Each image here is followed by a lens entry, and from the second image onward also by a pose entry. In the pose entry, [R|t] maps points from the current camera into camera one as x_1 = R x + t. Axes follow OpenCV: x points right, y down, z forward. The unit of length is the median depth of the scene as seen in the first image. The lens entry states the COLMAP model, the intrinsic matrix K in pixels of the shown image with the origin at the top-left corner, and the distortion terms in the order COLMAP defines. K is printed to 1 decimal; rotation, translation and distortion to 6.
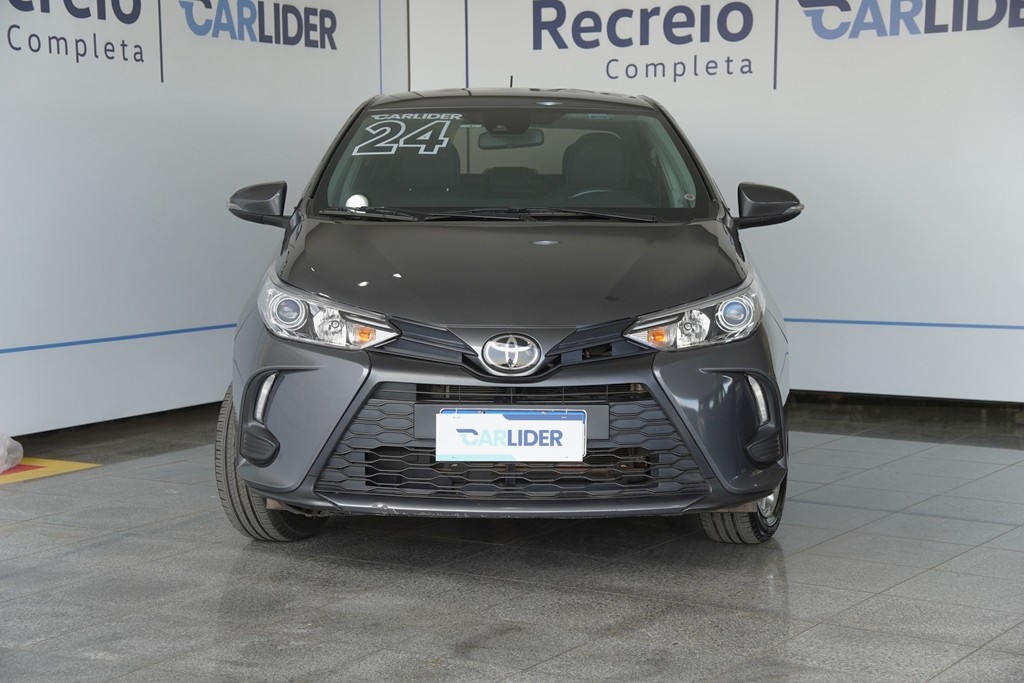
lens RADIAL K [[1849.7, 0, 512.0], [0, 1849.7, 341.5], [0, 0, 1]] dist [0.325305, 0.253924]
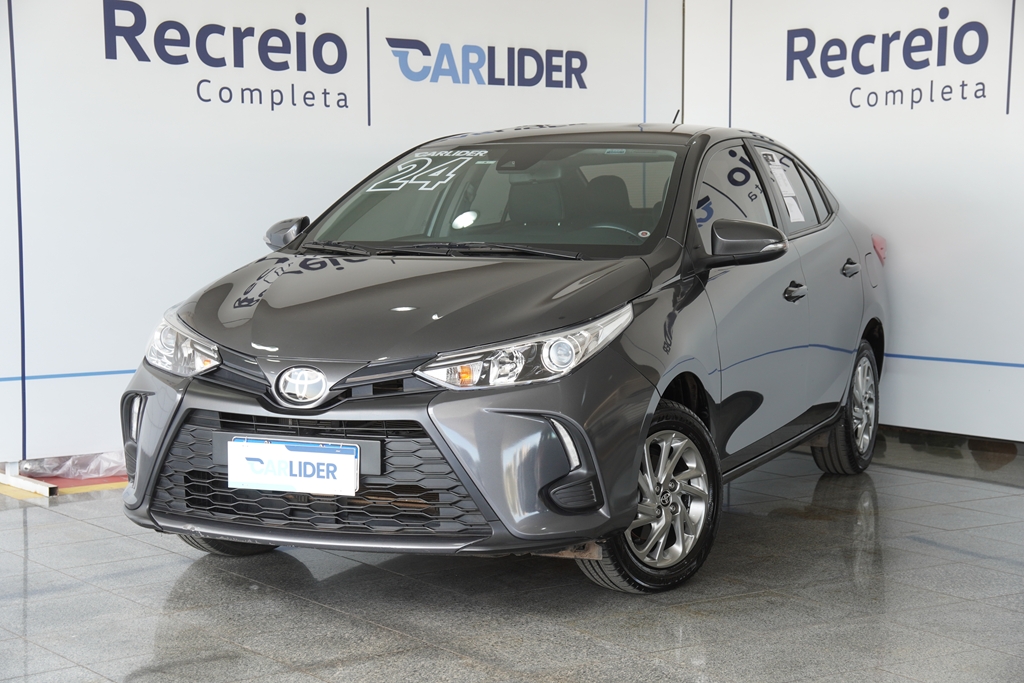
lens RADIAL K [[1793.7, 0, 512.0], [0, 1793.7, 341.5], [0, 0, 1]] dist [0.301511, 0.225870]
pose [[0.916493, 0.029255, -0.398980, 0.323742], [-0.035077, 0.999358, -0.007298, -0.009511], [0.398510, 0.020683, 0.916931, 0.088116]]
